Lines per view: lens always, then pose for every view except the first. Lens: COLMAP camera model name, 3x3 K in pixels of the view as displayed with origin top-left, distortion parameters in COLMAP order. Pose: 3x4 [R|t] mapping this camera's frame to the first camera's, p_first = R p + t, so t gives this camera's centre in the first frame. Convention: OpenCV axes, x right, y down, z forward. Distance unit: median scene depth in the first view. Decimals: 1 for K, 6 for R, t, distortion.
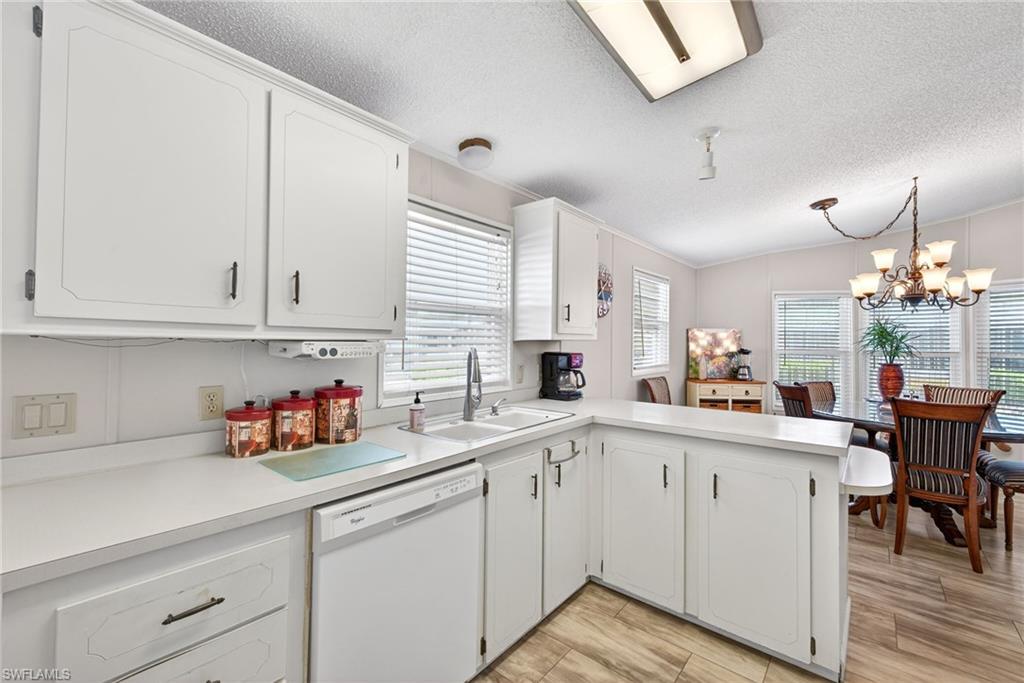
lens RADIAL K [[426.2, 0, 524.1], [0, 426.2, 339.1], [0, 0, 1]] dist [0.001189, 0.000028]
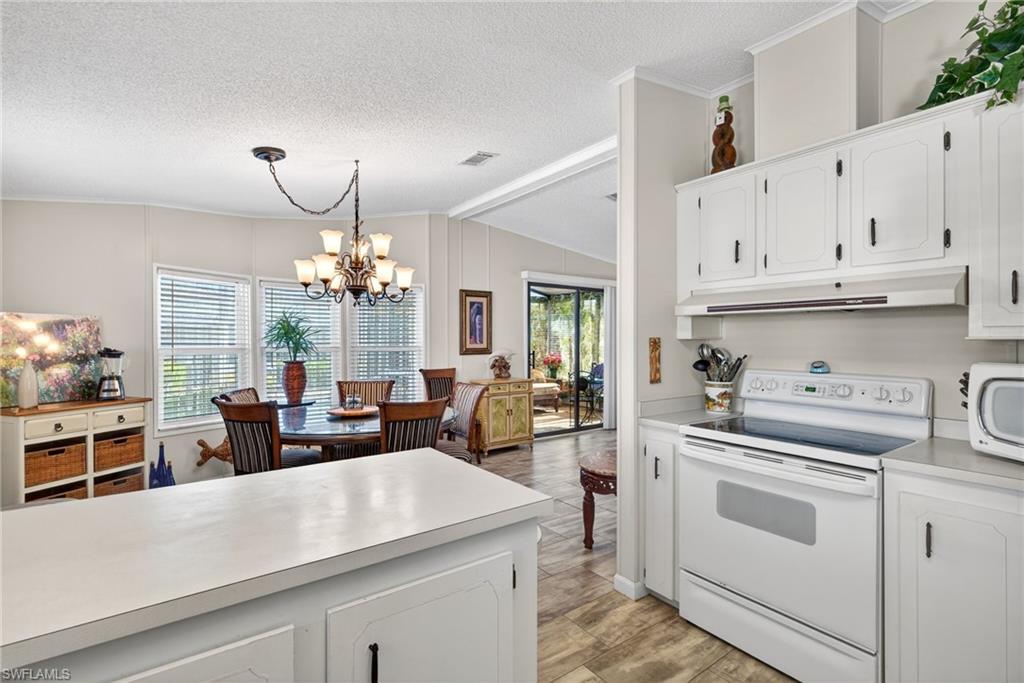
lens RADIAL K [[461.1, 0, 506.0], [0, 461.1, 339.1], [0, 0, 1]] dist [0.001413, 0.000203]
pose [[0.260750, -0.004077, 0.965398, 0.020370], [-0.004706, 0.999974, 0.005494, 0.002700], [-0.965395, -0.005975, 0.260724, 0.301496]]
